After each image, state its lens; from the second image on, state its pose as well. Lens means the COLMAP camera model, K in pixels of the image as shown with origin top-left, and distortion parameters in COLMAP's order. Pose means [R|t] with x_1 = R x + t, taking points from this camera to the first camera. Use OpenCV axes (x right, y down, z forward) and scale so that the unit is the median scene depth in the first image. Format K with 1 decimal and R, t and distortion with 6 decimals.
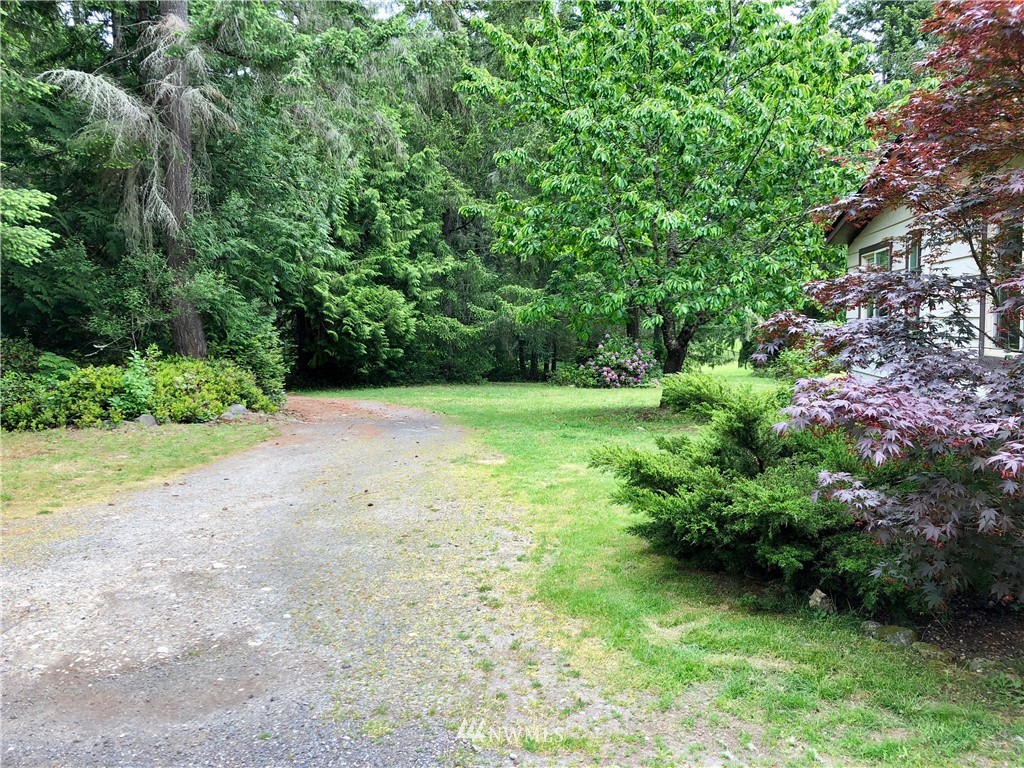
lens RADIAL K [[816.1, 0, 513.2], [0, 816.1, 384.9], [0, 0, 1]] dist [-0.012536, -0.028966]
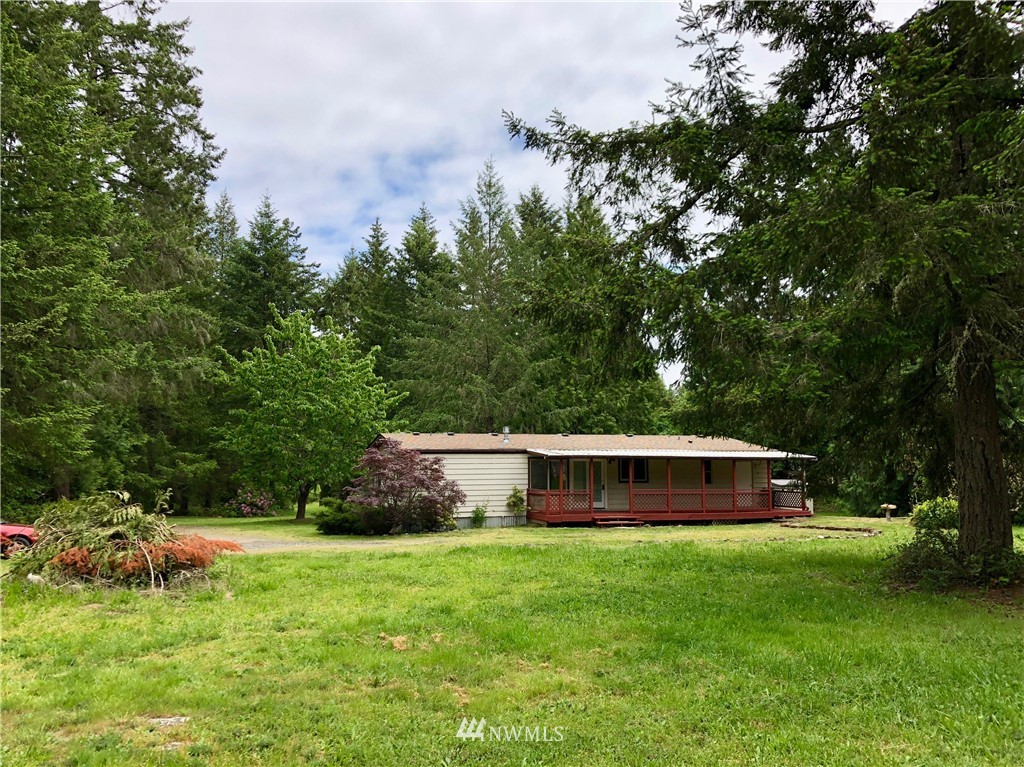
lens RADIAL K [[816.1, 0, 512.2], [0, 816.1, 384.6], [0, 0, 1]] dist [-0.012536, -0.028966]
pose [[0.875044, 0.047806, 0.481676, -0.200535], [0.036423, 0.985786, -0.164008, 0.027347], [-0.482671, 0.161059, 0.860865, -0.640187]]
